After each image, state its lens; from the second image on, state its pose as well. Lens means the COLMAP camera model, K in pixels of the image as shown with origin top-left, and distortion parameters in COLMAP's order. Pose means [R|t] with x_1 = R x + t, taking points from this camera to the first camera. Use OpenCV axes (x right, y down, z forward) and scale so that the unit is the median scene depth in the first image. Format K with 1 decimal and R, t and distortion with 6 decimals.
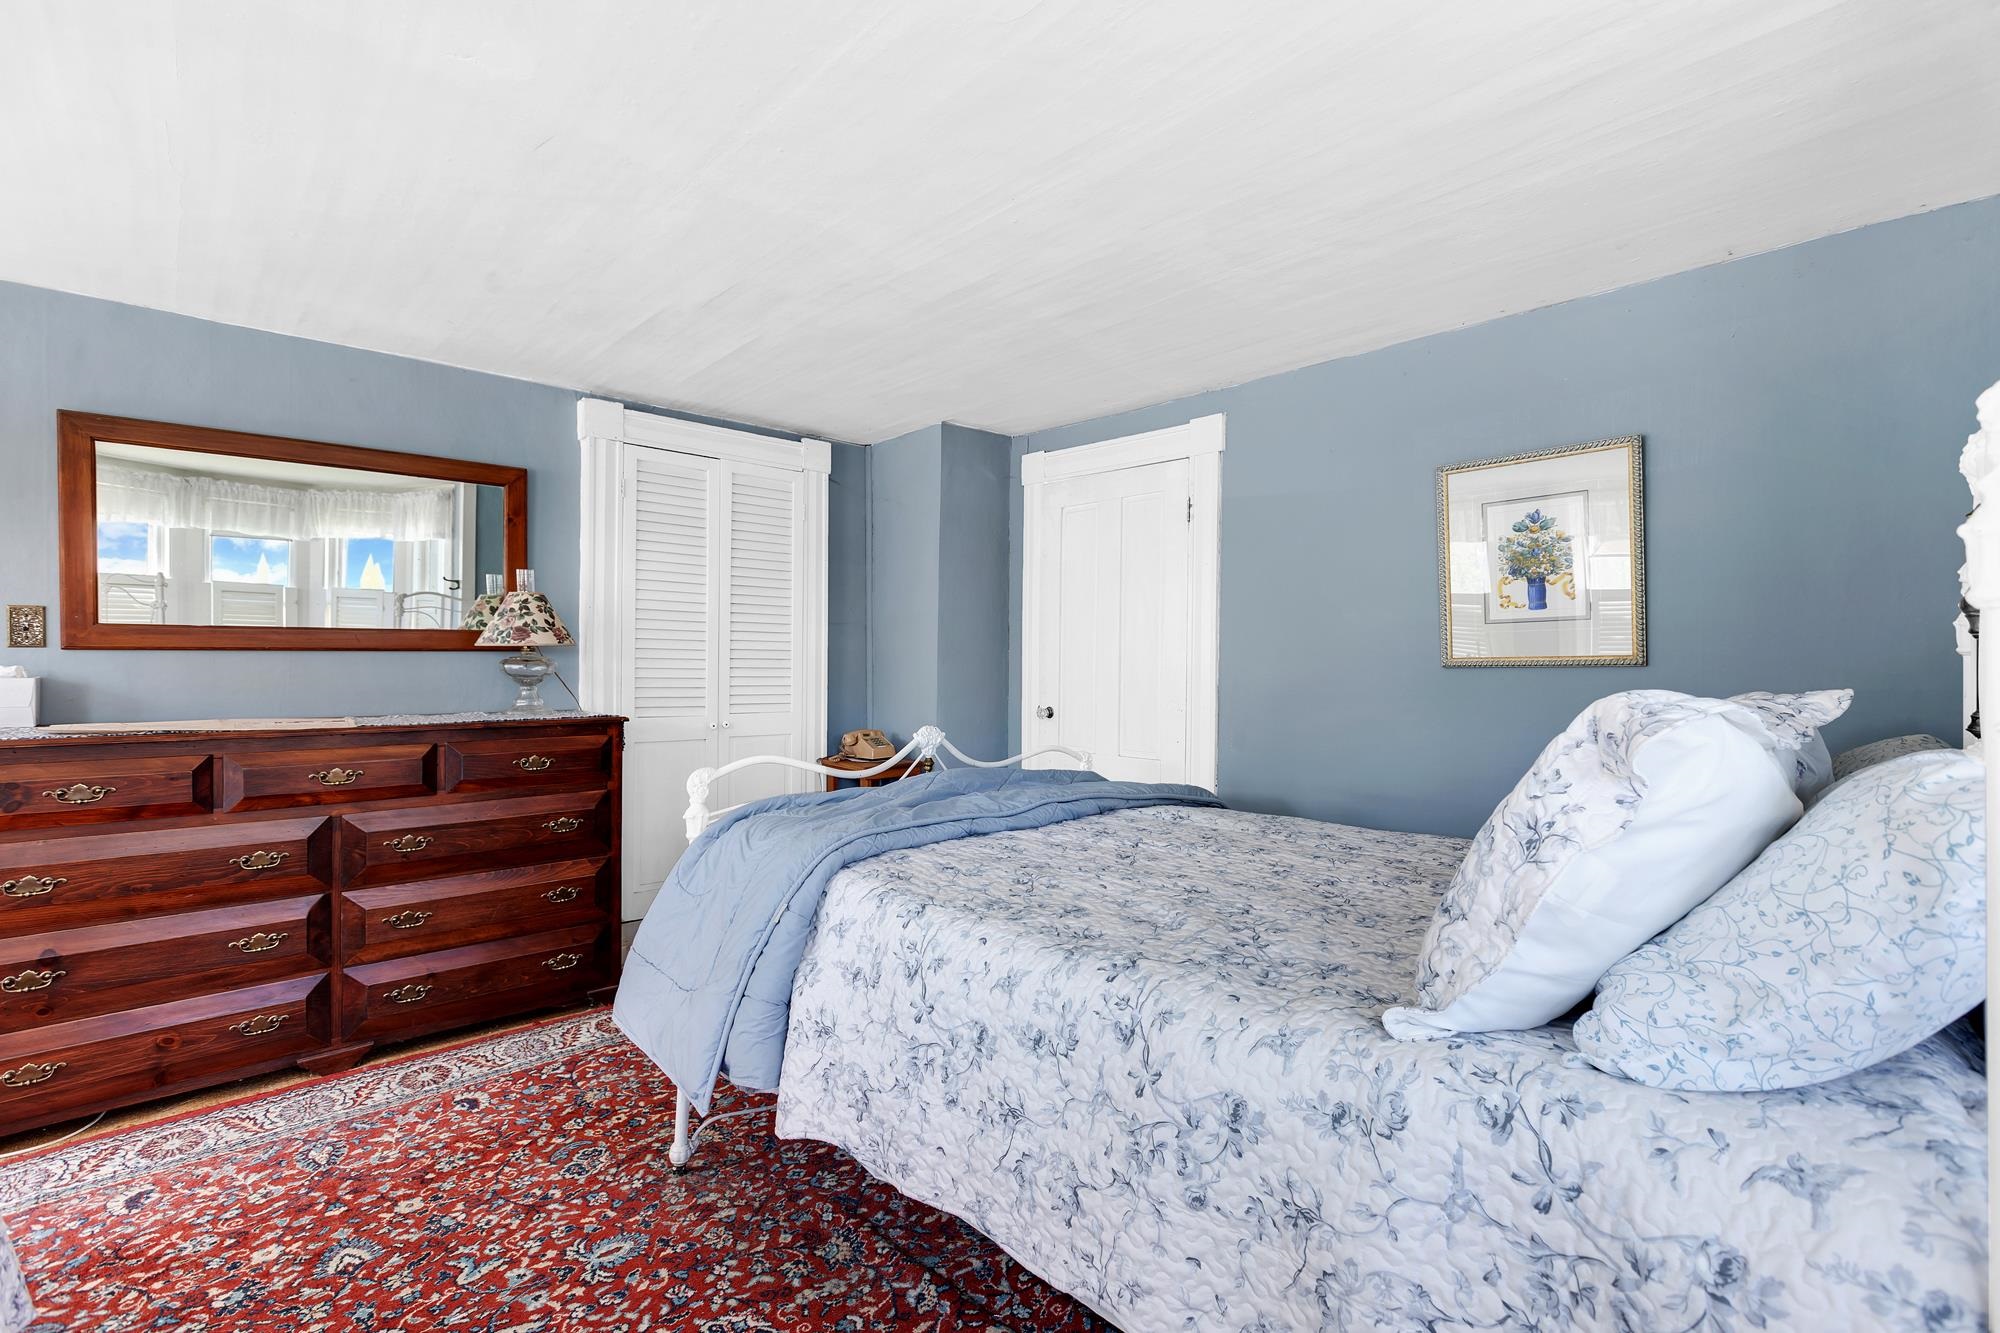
lens RADIAL K [[885.5, 0, 1000.0], [0, 885.5, 666.5], [0, 0, 1]] dist [0.007421, -0.000398]
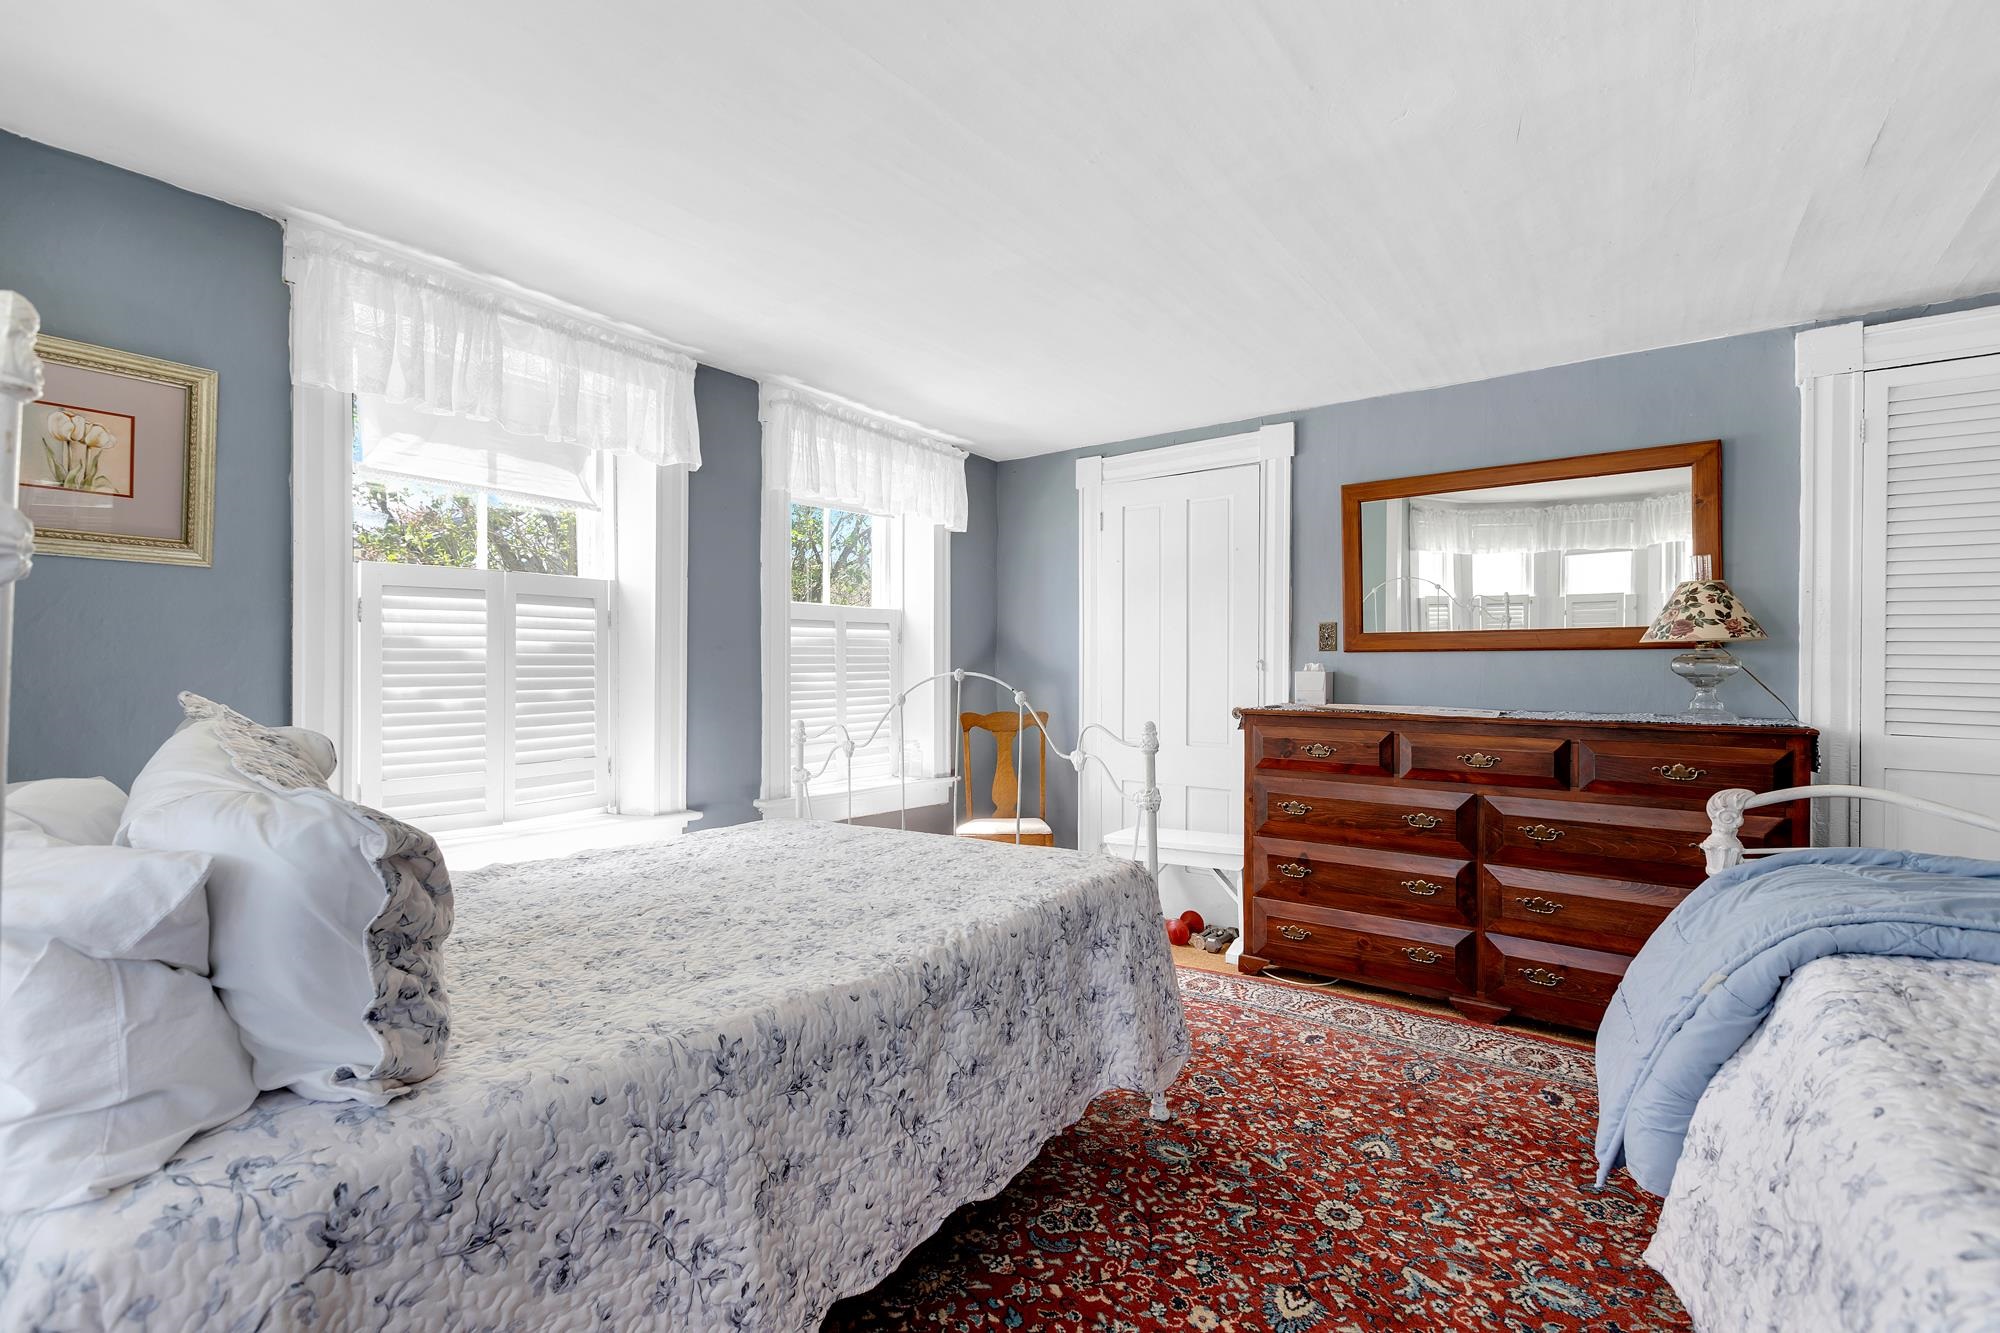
lens RADIAL K [[885.5, 0, 1000.0], [0, 885.5, 666.5], [0, 0, 1]] dist [0.007421, -0.000398]
pose [[0.217440, 0.001134, -0.976073, 0.268122], [-0.008863, 0.999960, -0.000812, 0.012643], [0.976033, 0.008828, 0.217442, 0.186846]]
